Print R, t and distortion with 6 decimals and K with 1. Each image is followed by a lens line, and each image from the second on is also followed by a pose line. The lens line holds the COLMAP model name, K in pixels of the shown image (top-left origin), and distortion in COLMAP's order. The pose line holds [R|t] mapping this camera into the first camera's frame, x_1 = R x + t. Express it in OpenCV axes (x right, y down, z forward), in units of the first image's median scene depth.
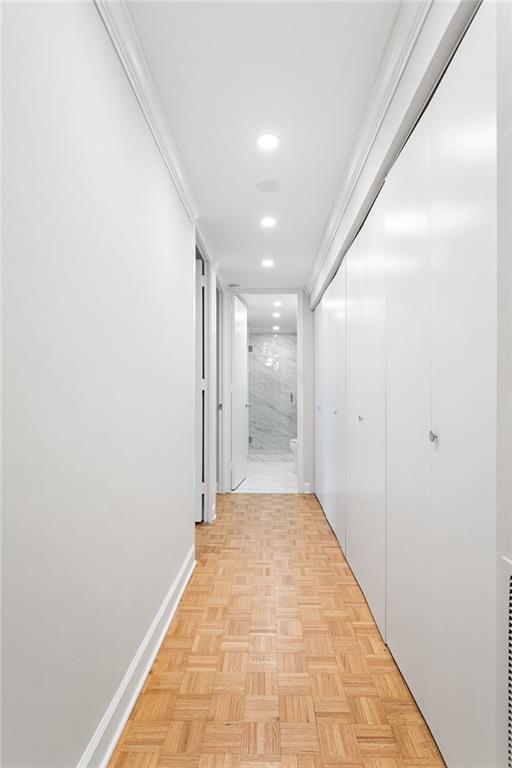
lens RADIAL K [[387.7, 0, 256.0], [0, 387.7, 384.0], [0, 0, 1]] dist [-0.018131, -0.000054]
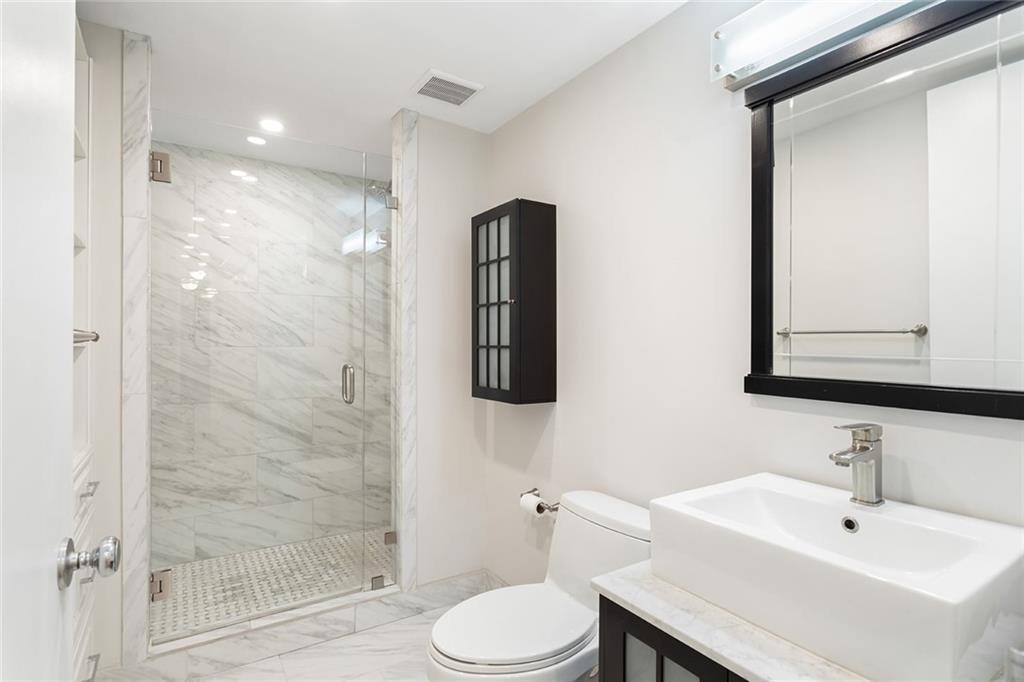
lens RADIAL K [[516.9, 0, 512.0], [0, 516.9, 341.0], [0, 0, 1]] dist [-0.018131, -0.000054]
pose [[0.815779, -0.001427, 0.578361, -0.016797], [-0.010547, 0.999794, 0.017342, -0.000901], [-0.578267, -0.020247, 0.815596, 0.560584]]
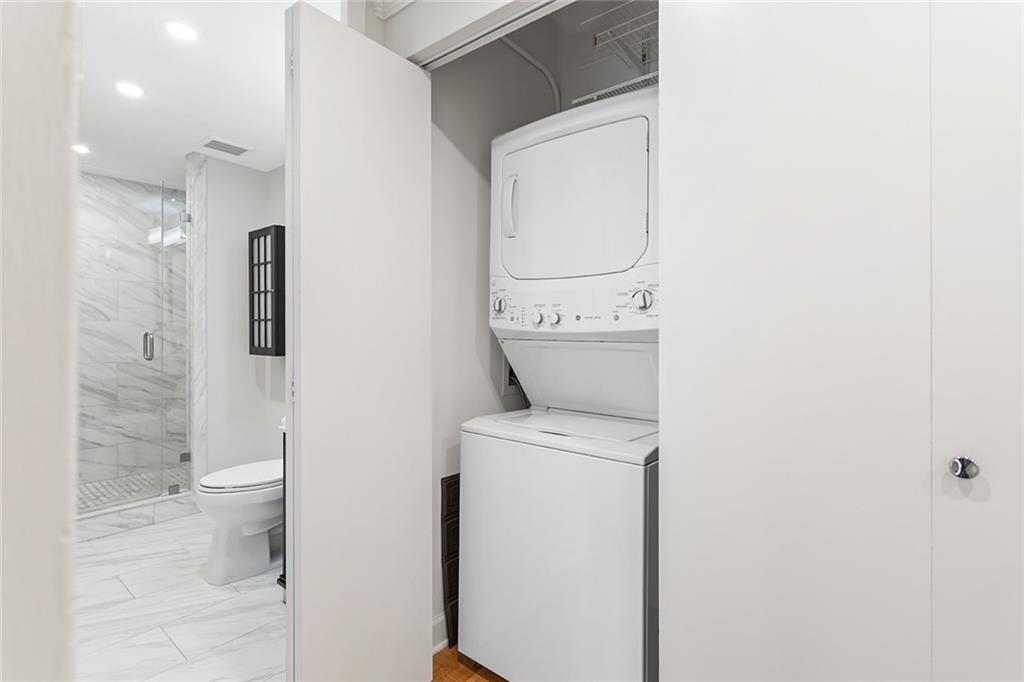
lens RADIAL K [[481.8, 0, 512.0], [0, 481.8, 327.0], [0, 0, 1]] dist [0.001008, 0.000094]
pose [[0.593651, -0.004734, 0.804709, -0.061730], [-0.017255, 0.999678, 0.018610, 0.002232], [-0.804538, -0.024934, 0.593378, 0.386987]]
